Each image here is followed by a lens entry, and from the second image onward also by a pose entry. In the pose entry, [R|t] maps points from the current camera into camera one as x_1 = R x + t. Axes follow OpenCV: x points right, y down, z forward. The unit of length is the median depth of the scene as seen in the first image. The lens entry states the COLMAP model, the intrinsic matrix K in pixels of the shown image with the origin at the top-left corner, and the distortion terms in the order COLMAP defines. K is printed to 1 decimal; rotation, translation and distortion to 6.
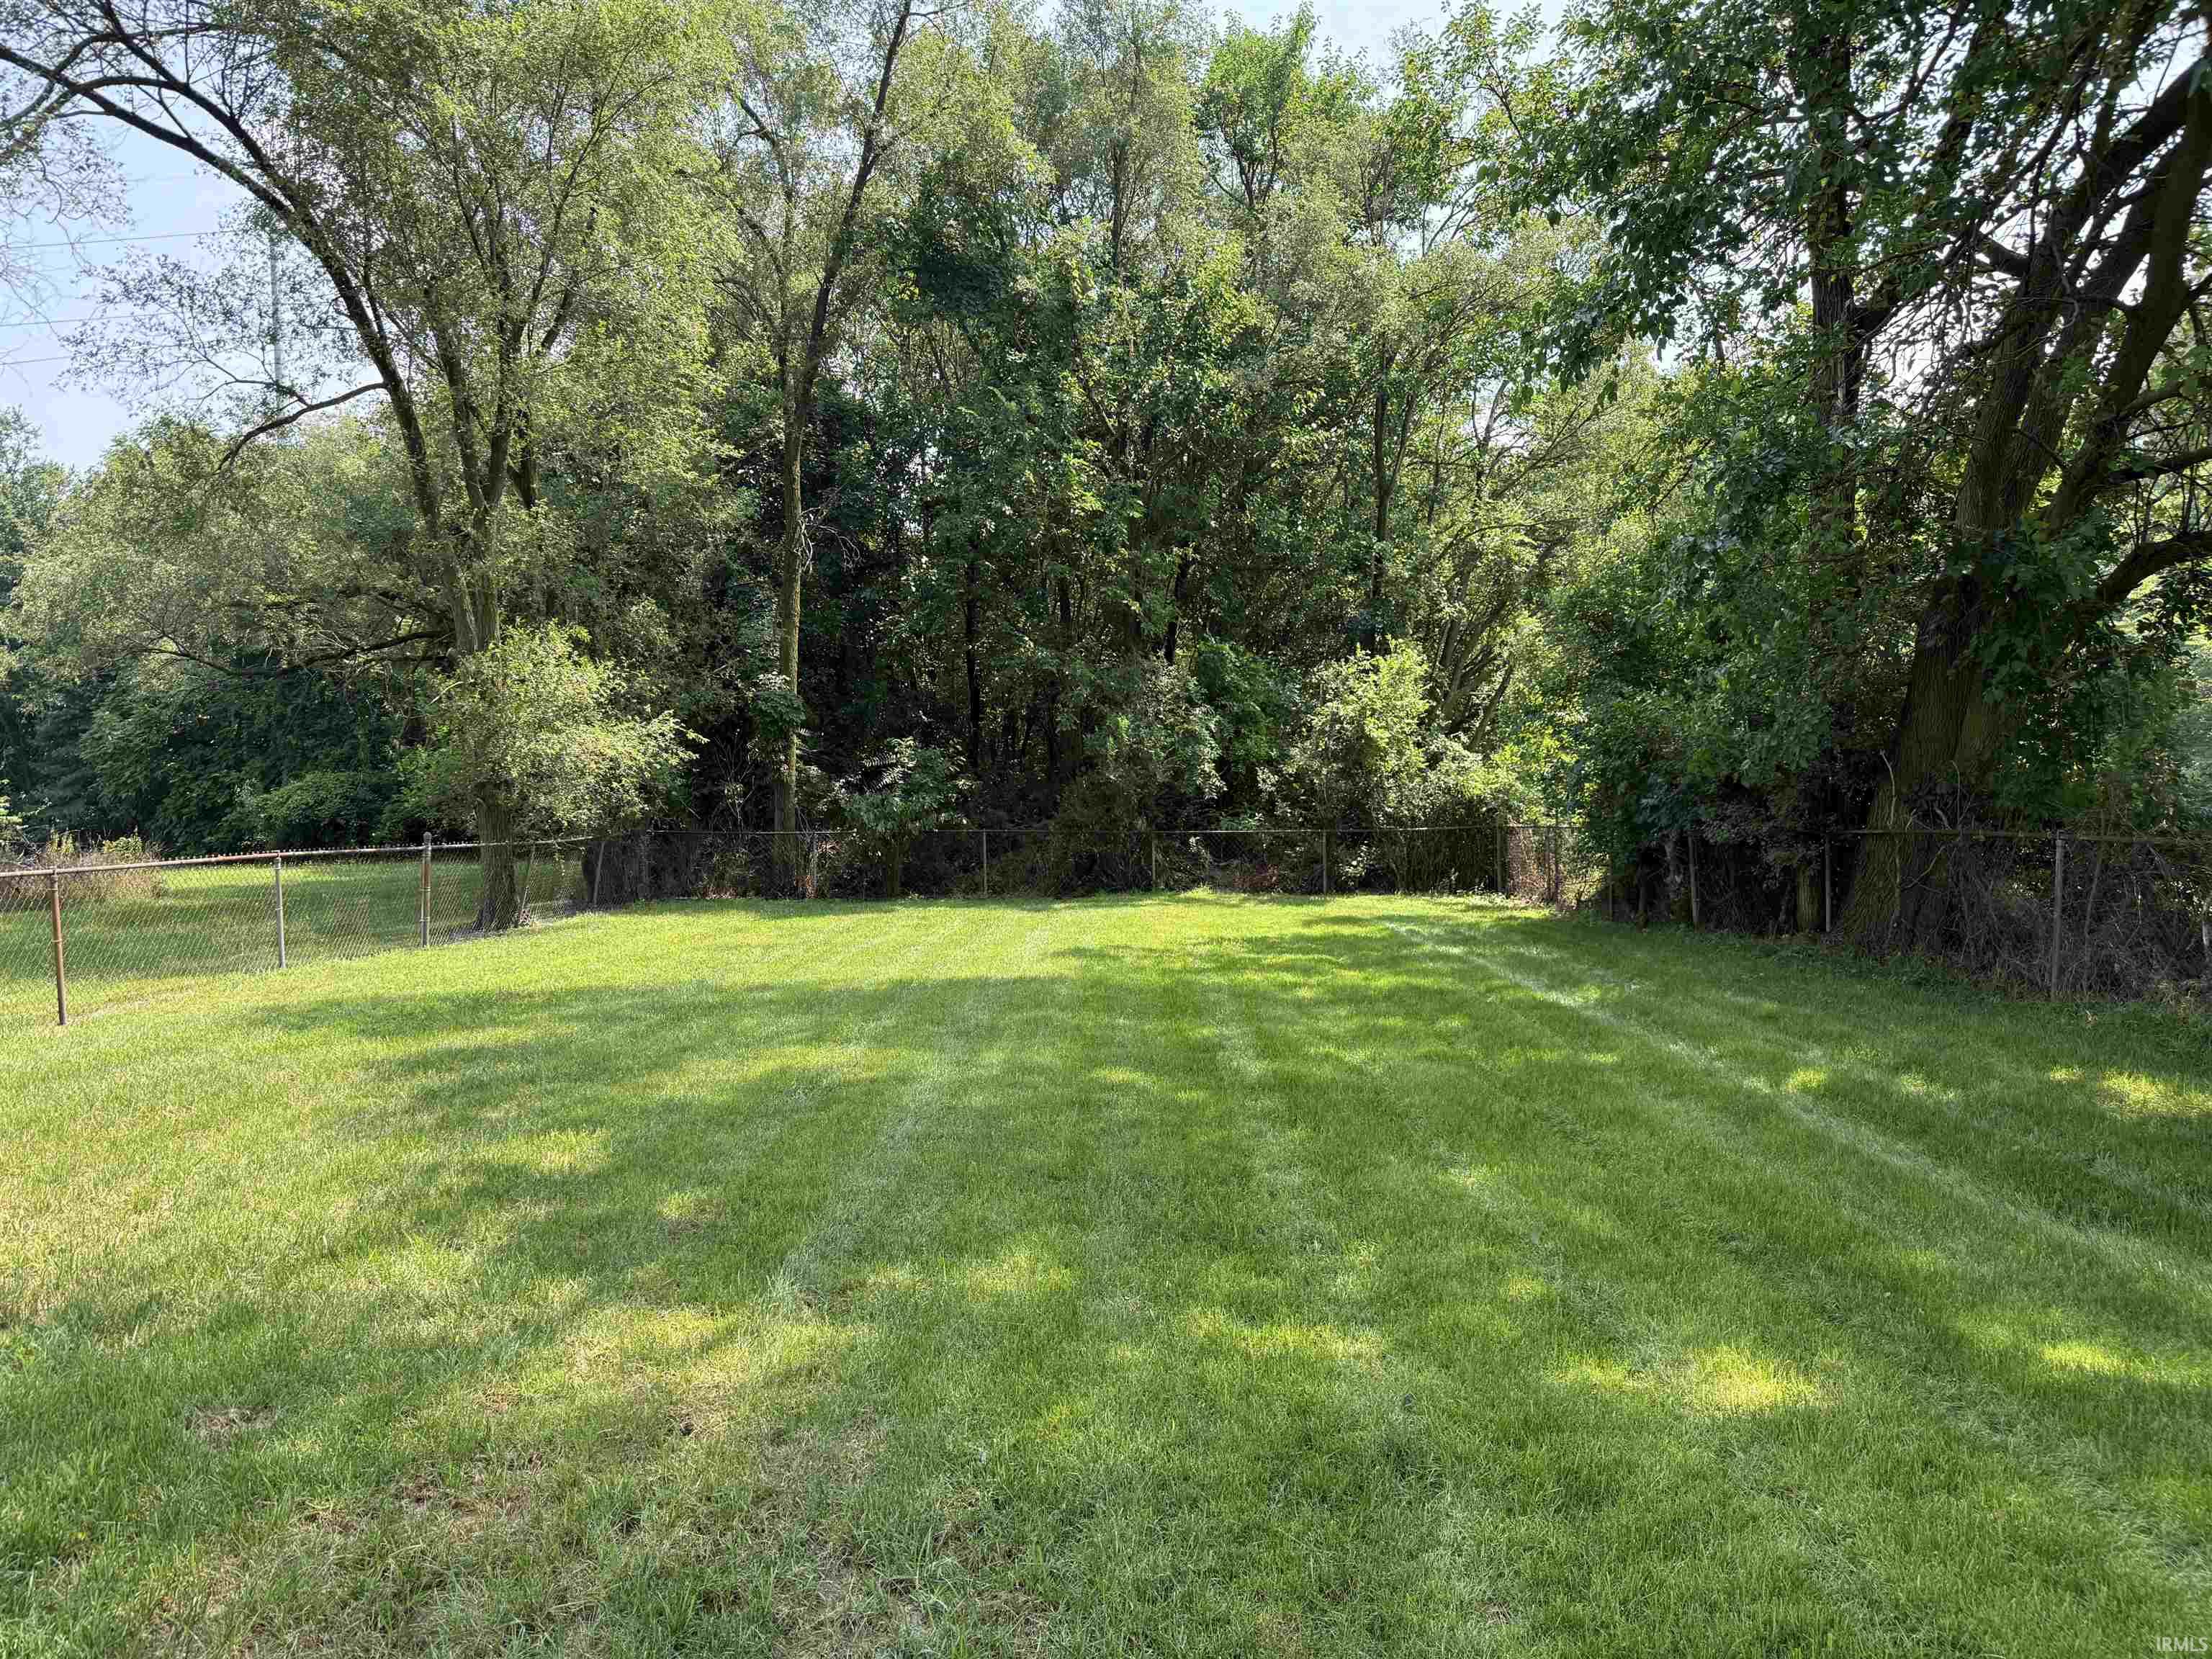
lens RADIAL K [[1582.0, 0, 1103.0], [0, 1582.0, 826.6], [0, 0, 1]] dist [0.004622, 0.004752]
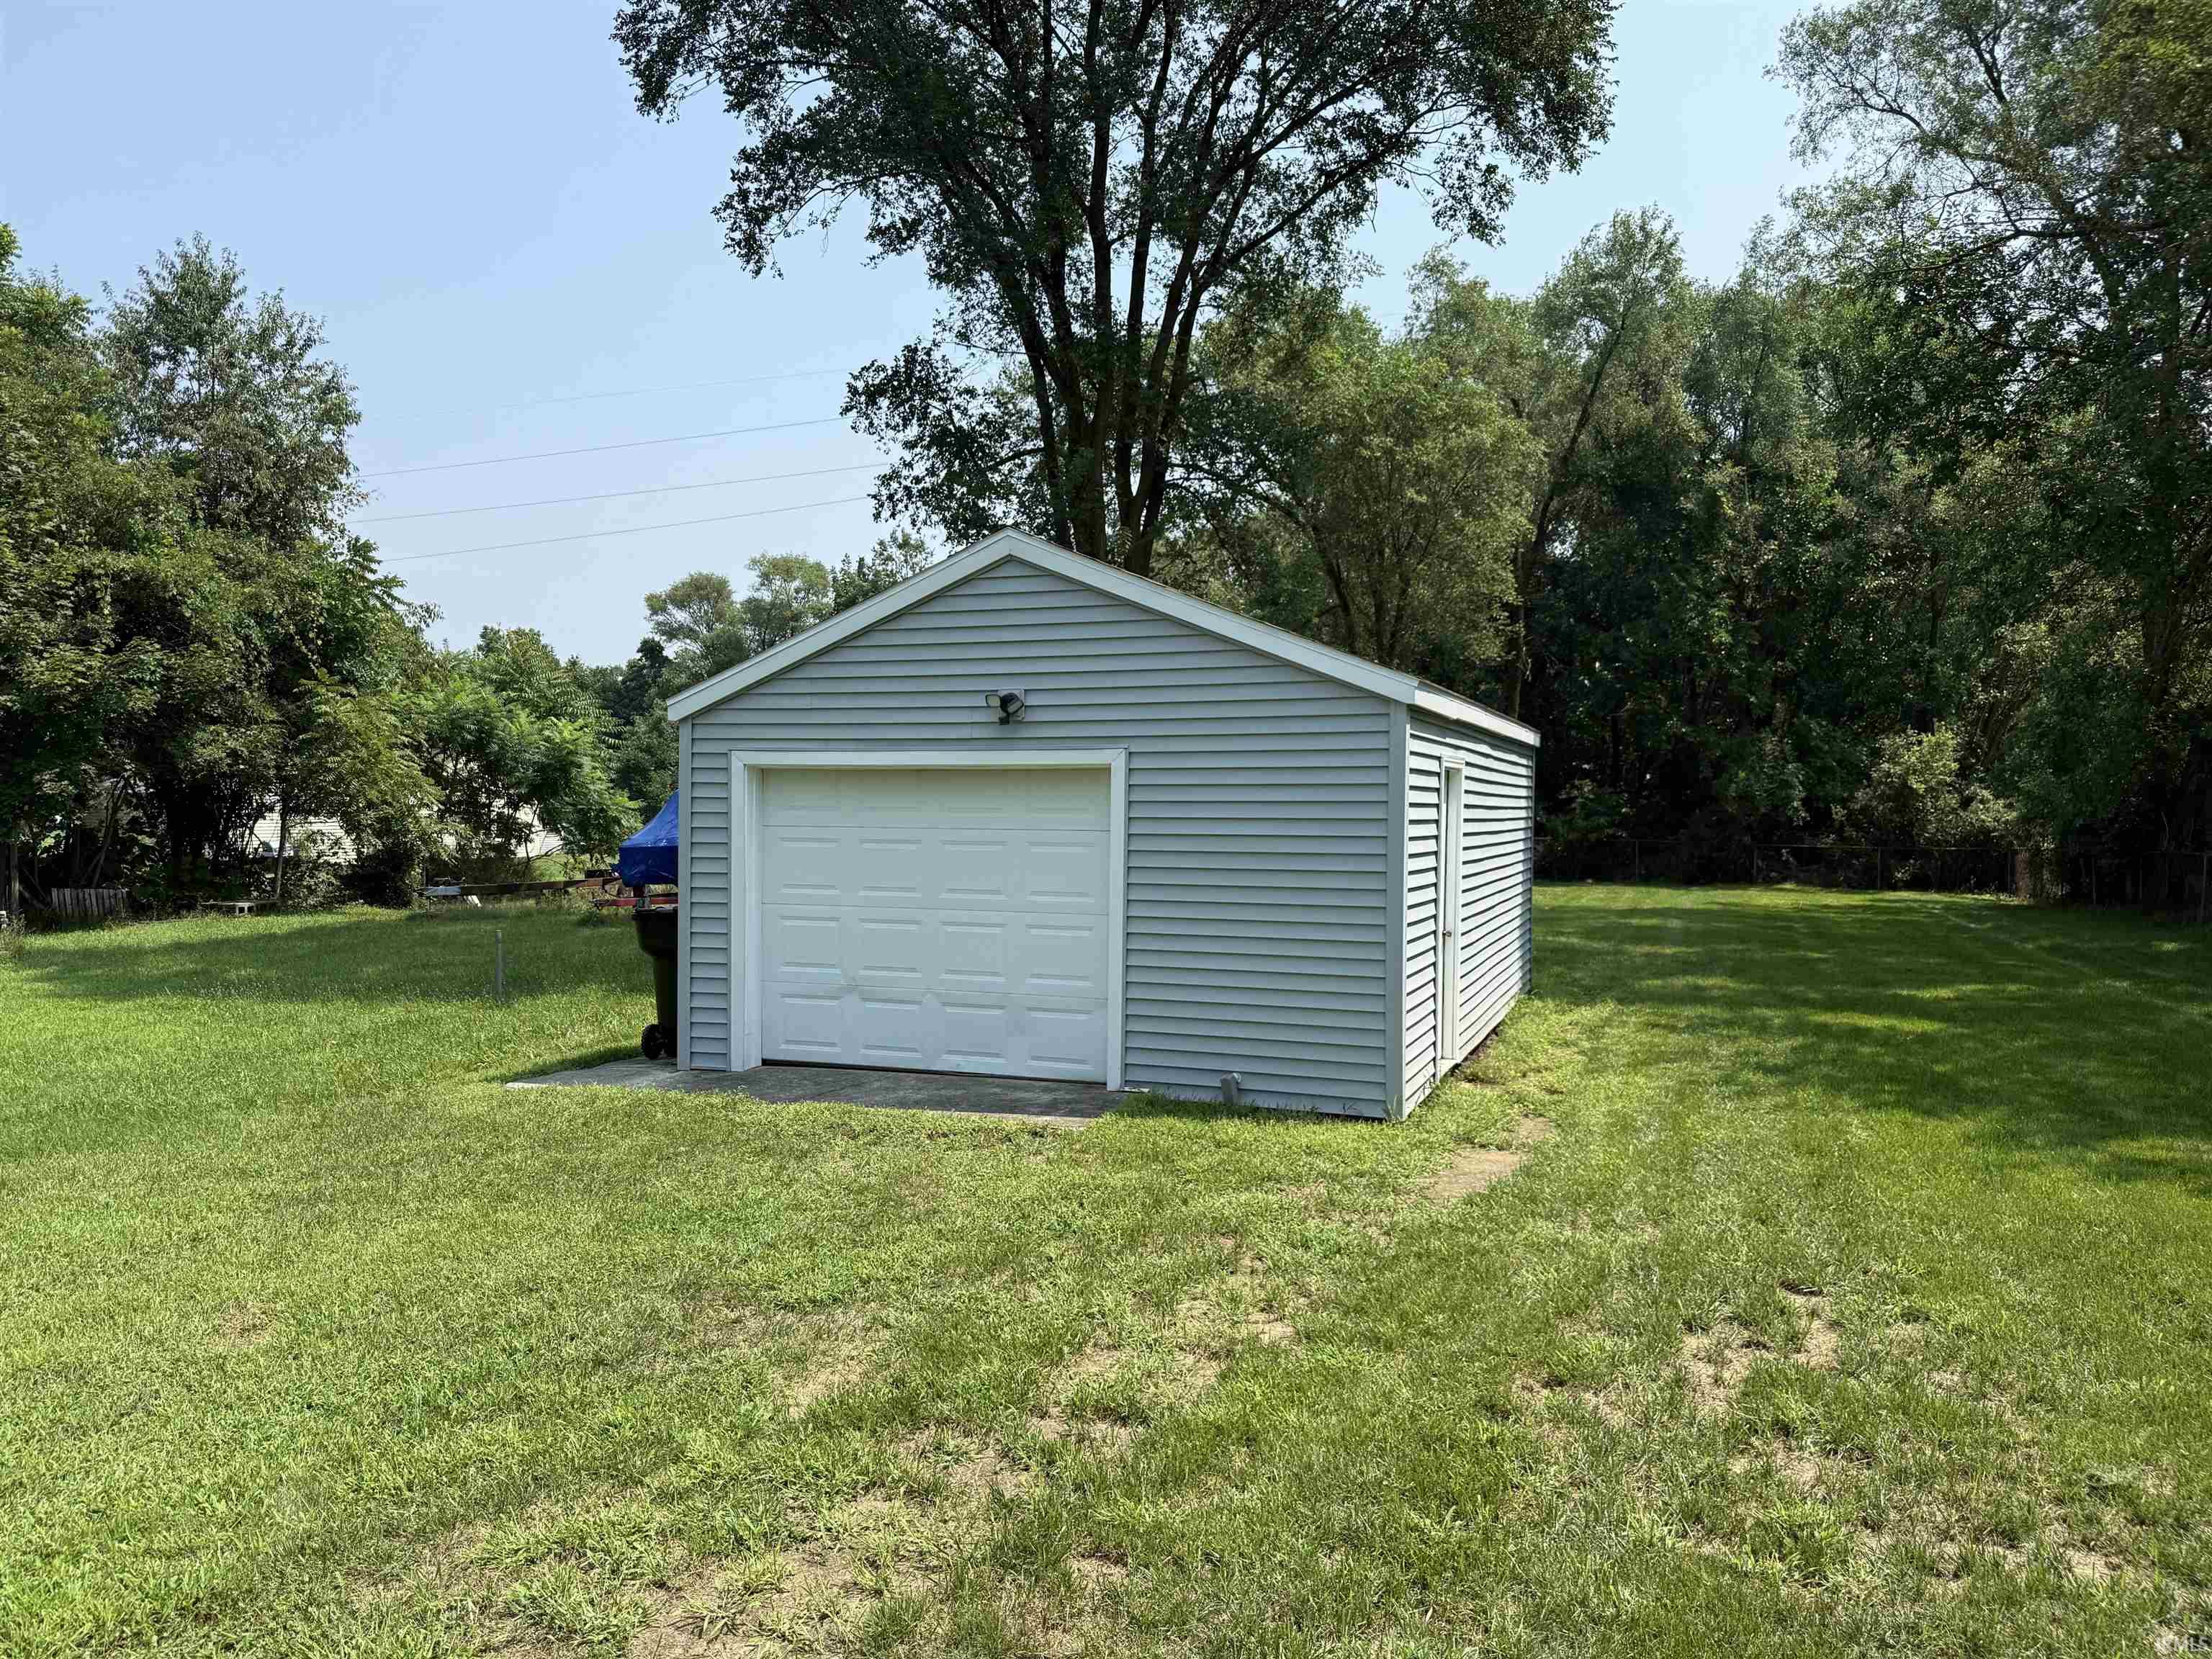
lens RADIAL K [[1582.0, 0, 1122.1], [0, 1582.0, 838.9], [0, 0, 1]] dist [0.004622, 0.004752]
pose [[0.943690, 0.034988, -0.328976, -0.044992], [-0.035318, 0.999364, 0.004973, 0.012286], [0.328941, 0.006926, 0.944325, -0.670819]]
